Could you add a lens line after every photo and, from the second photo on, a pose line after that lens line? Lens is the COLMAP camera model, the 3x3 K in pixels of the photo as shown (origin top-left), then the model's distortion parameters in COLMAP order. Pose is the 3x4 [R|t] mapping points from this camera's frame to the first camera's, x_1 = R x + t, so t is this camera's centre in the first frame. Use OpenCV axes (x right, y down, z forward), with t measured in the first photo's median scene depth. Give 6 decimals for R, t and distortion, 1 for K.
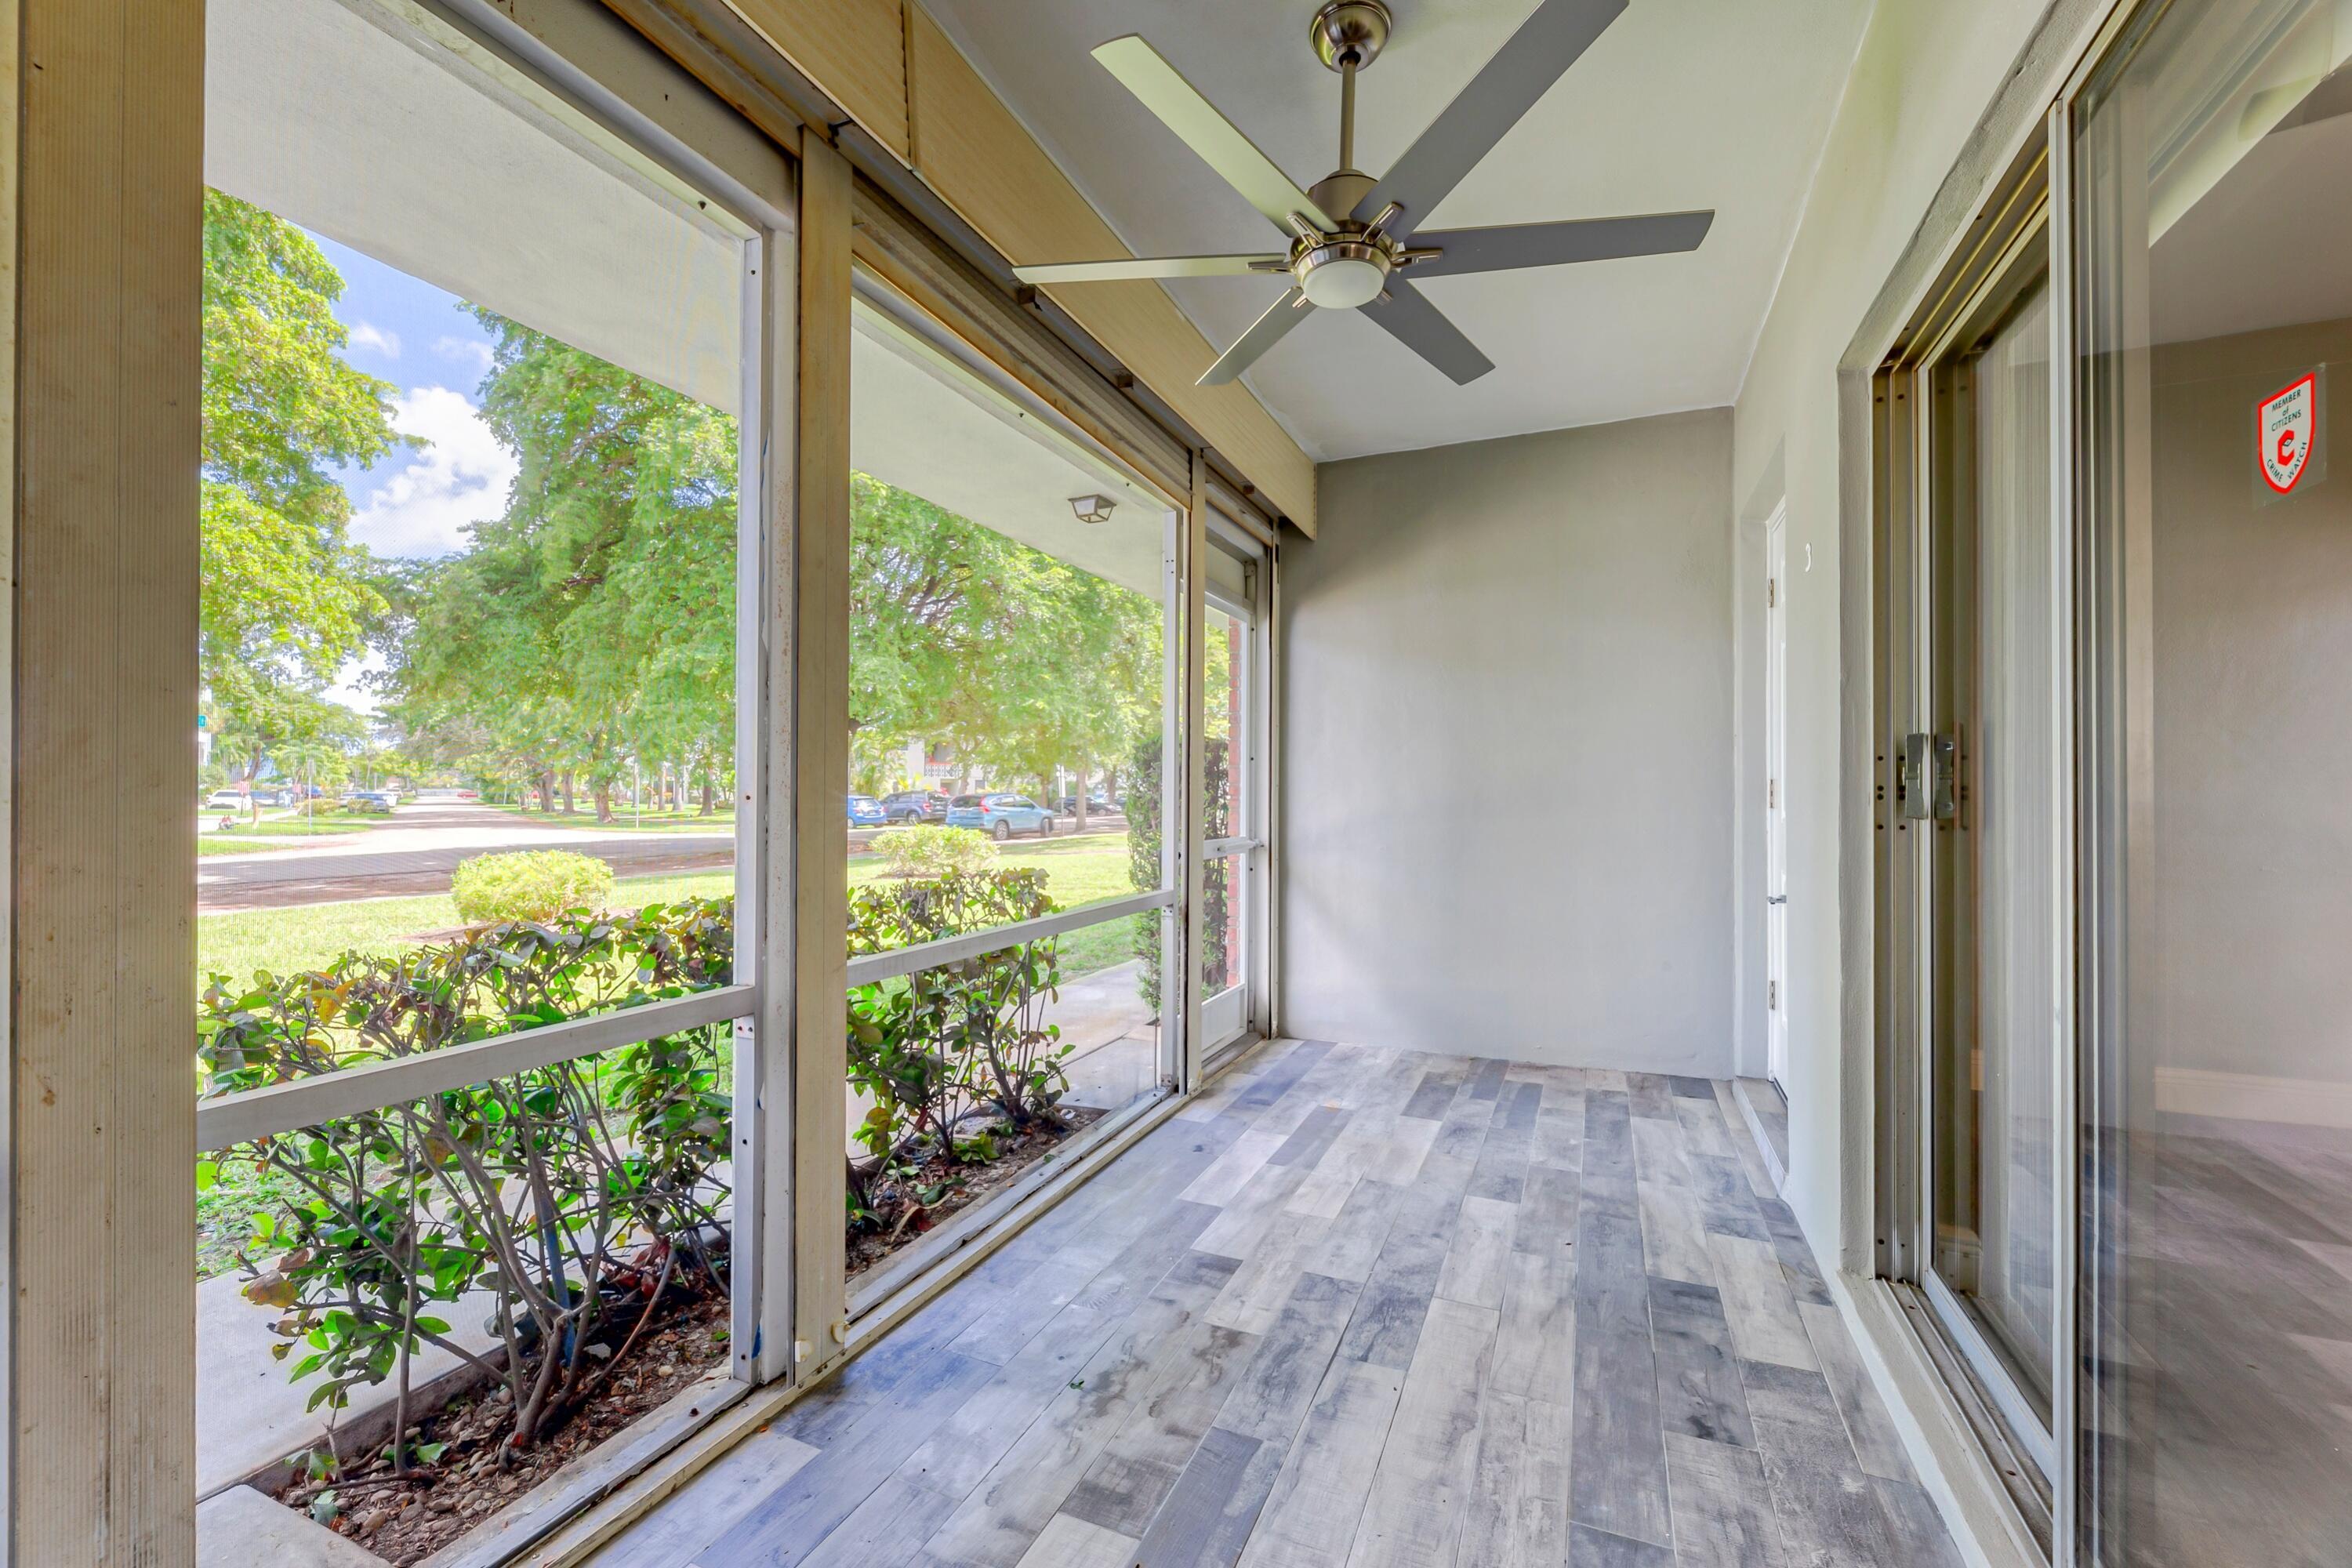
lens RADIAL K [[961.8, 0, 1154.0], [0, 961.8, 795.0], [0, 0, 1]] dist [0.002069, -0.000029]
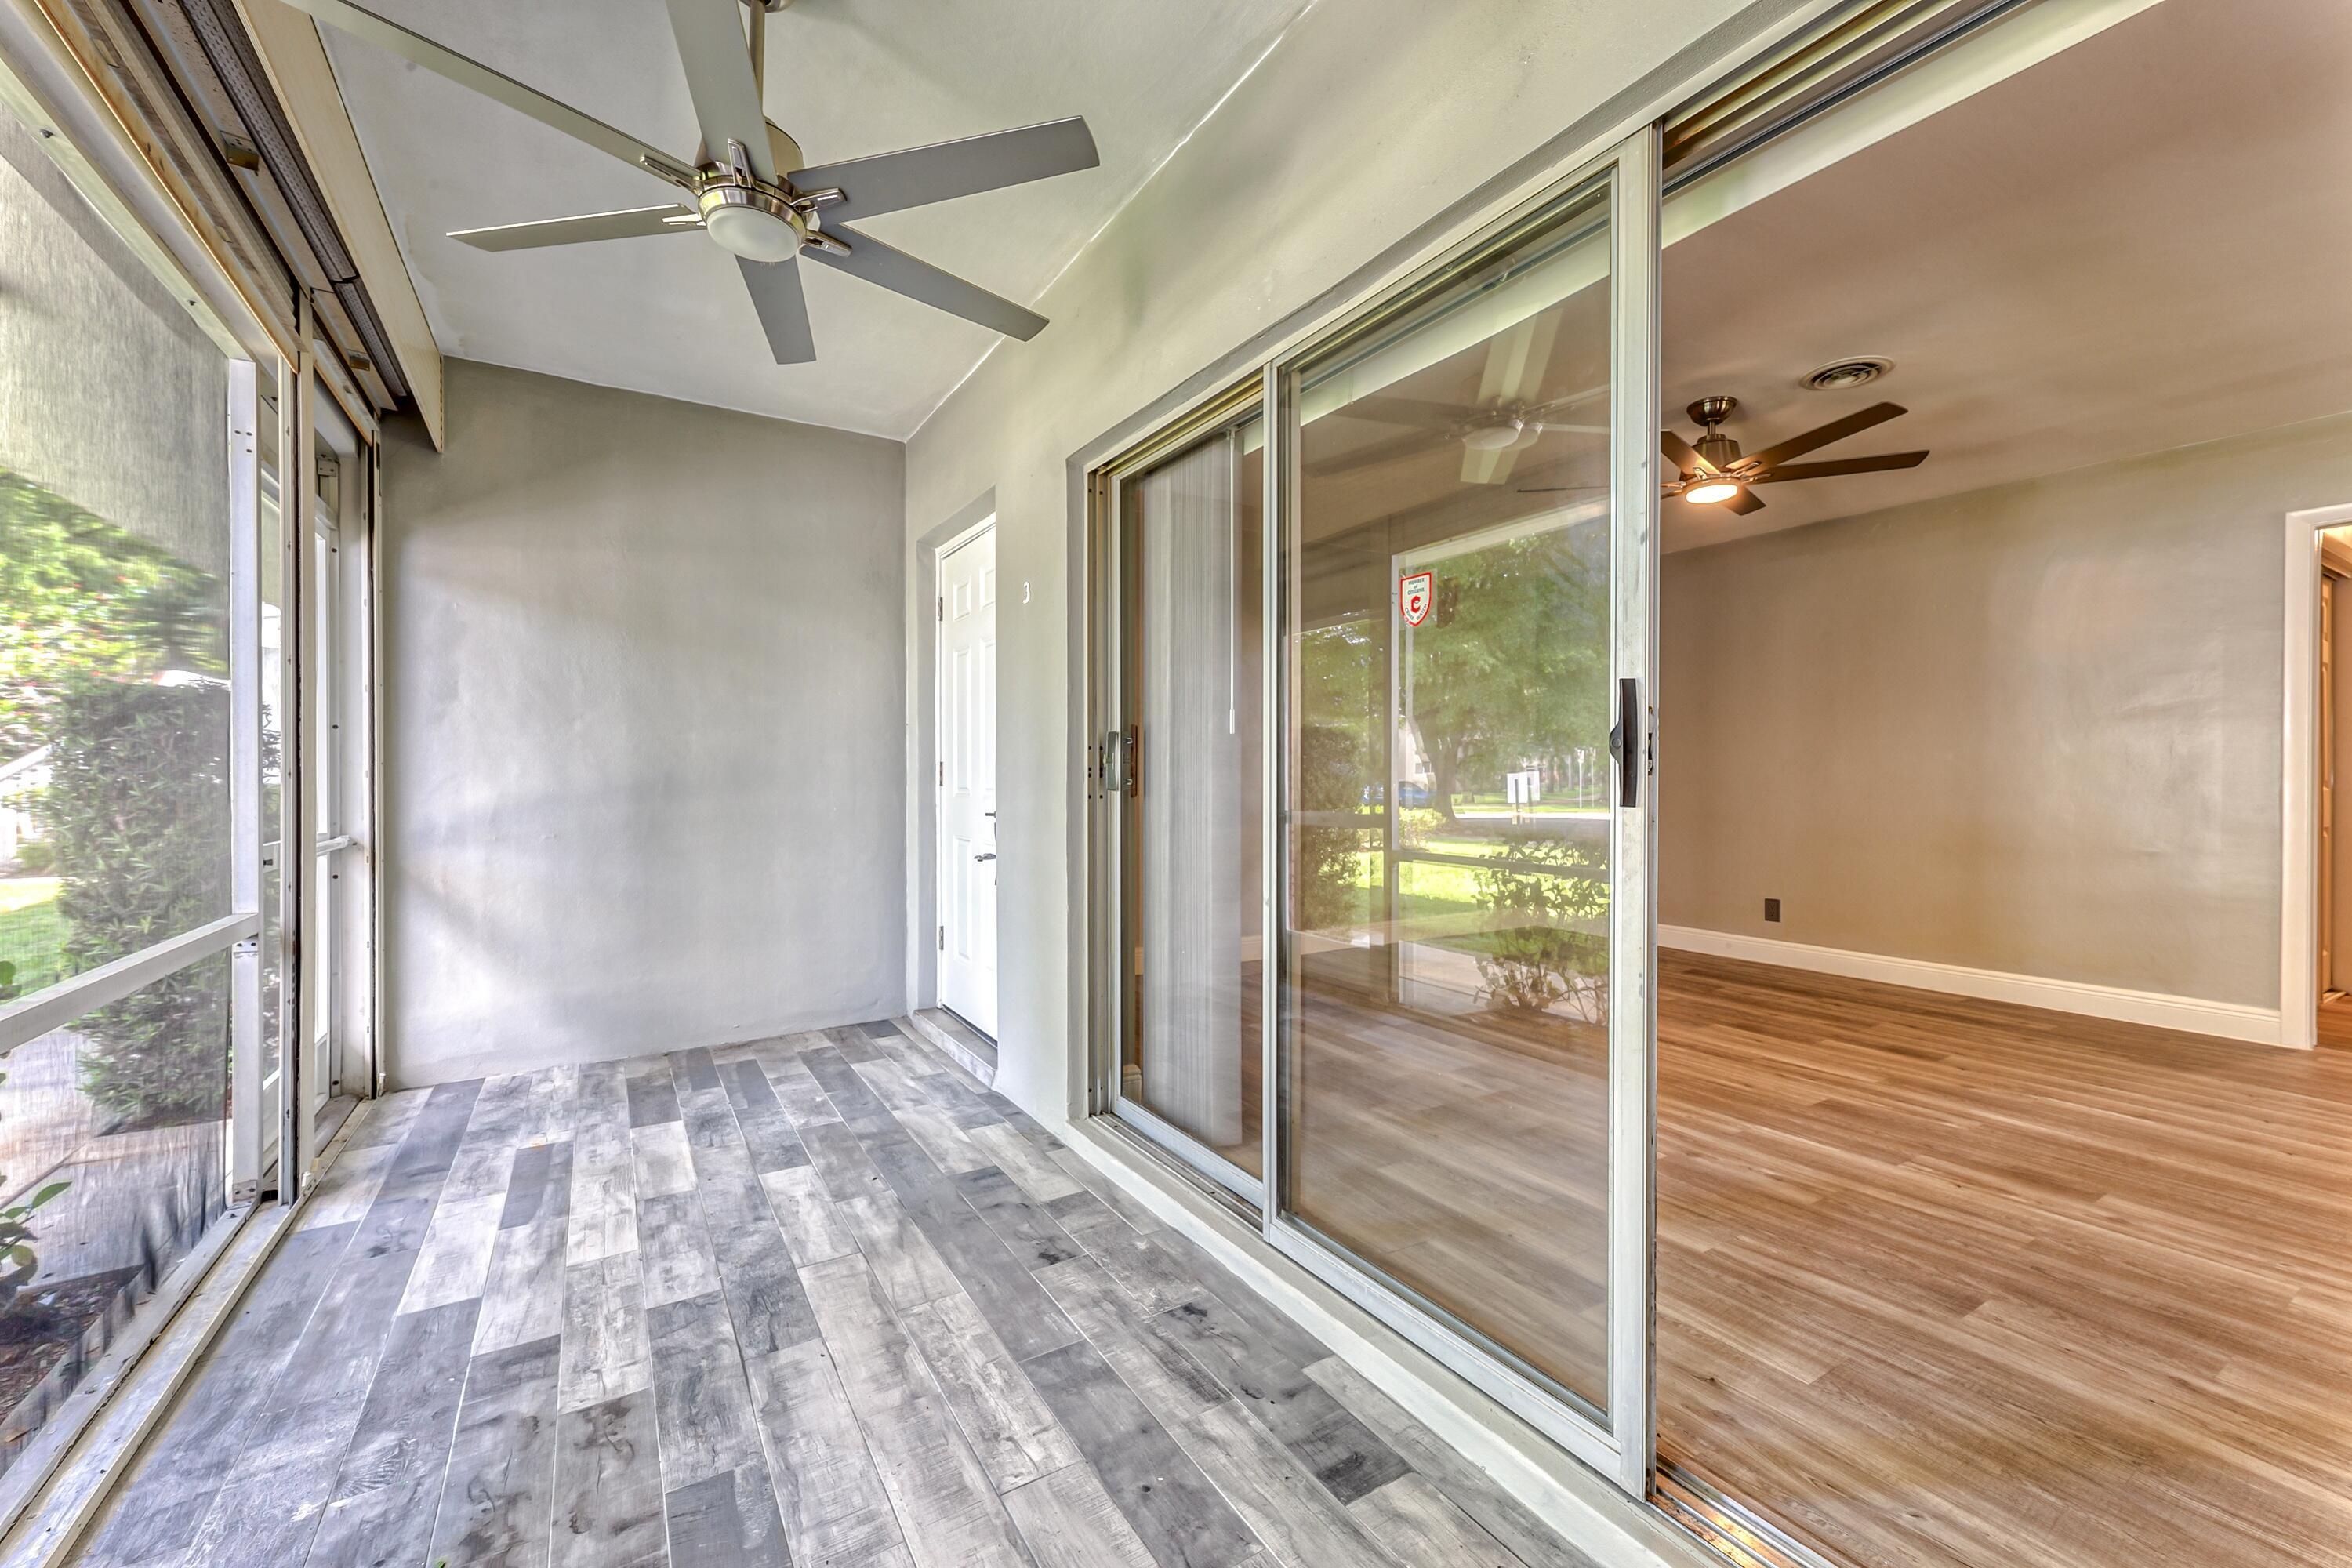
lens RADIAL K [[961.8, 0, 1194.6], [0, 961.8, 788.0], [0, 0, 1]] dist [0.002069, -0.000029]
pose [[0.550485, -0.012078, 0.834757, -0.260060], [0.001928, 0.999911, 0.013197, 0.002808], [-0.834843, -0.005655, 0.550460, 0.079104]]
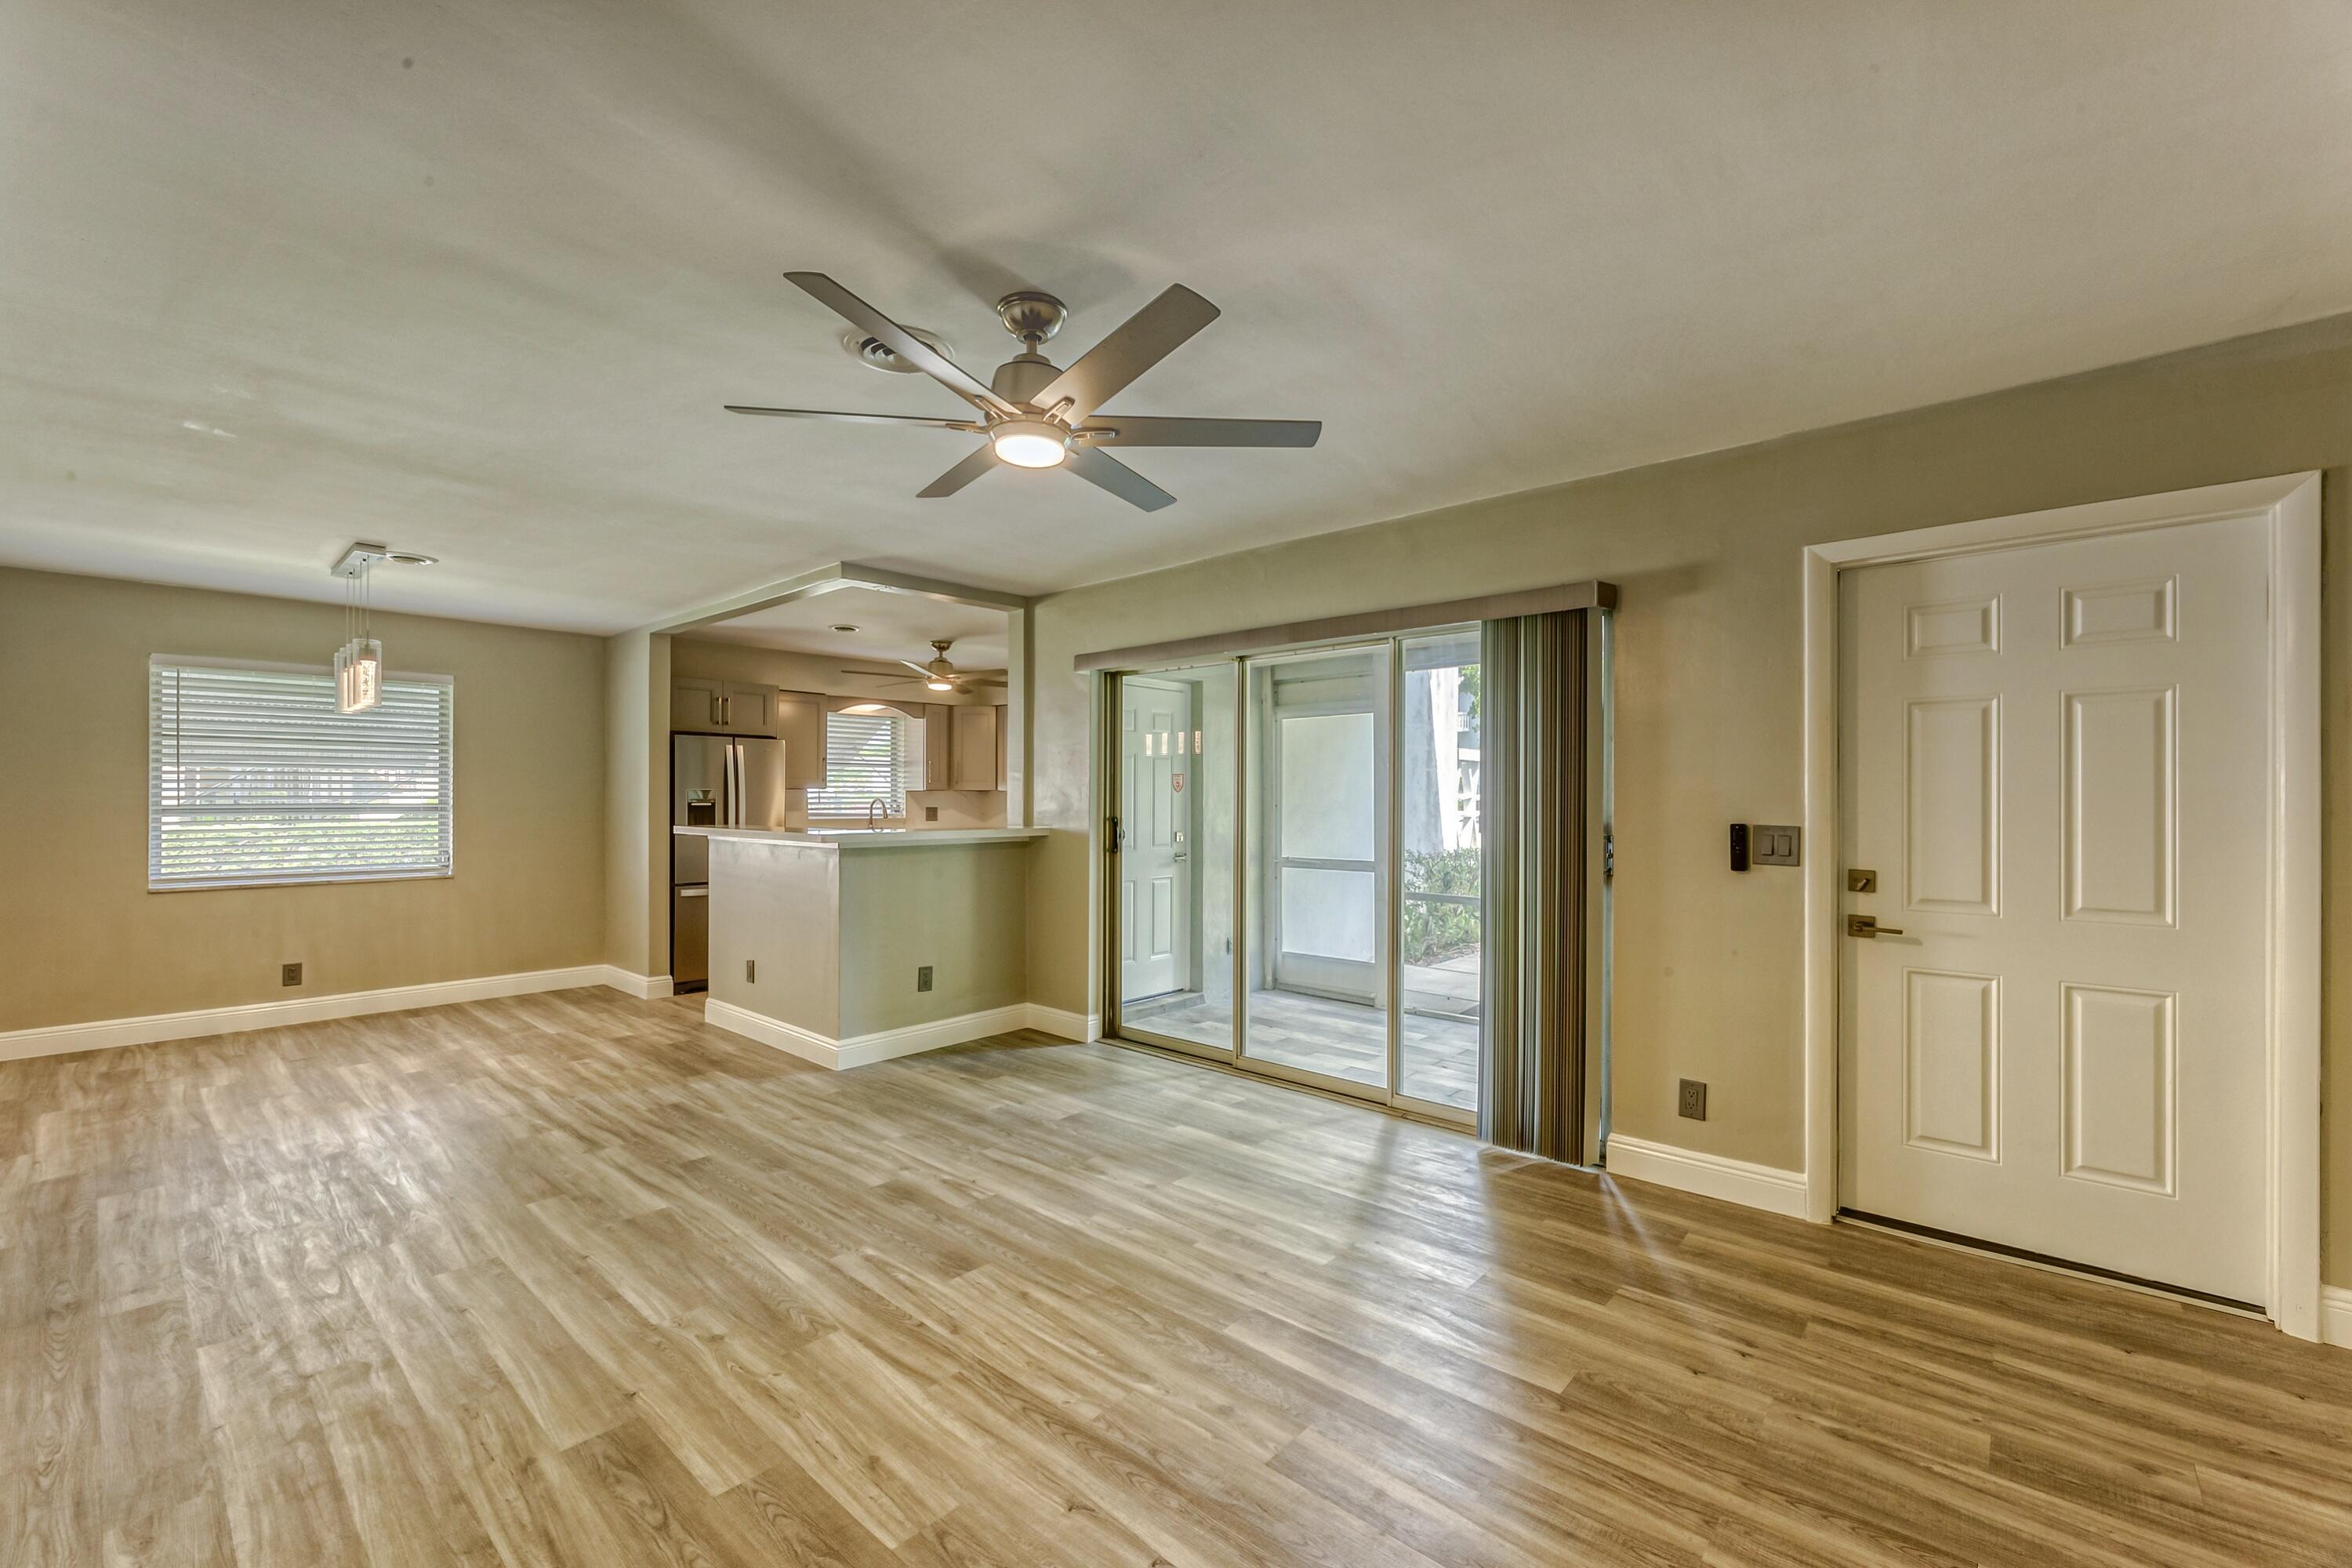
lens RADIAL K [[961.8, 0, 1181.4], [0, 961.8, 799.8], [0, 0, 1]] dist [0.002069, -0.000029]
pose [[-0.288764, -0.001446, -0.957399, 1.767175], [-0.001622, 0.999998, -0.001021, -0.079608], [0.957399, 0.001258, -0.288765, 0.529047]]
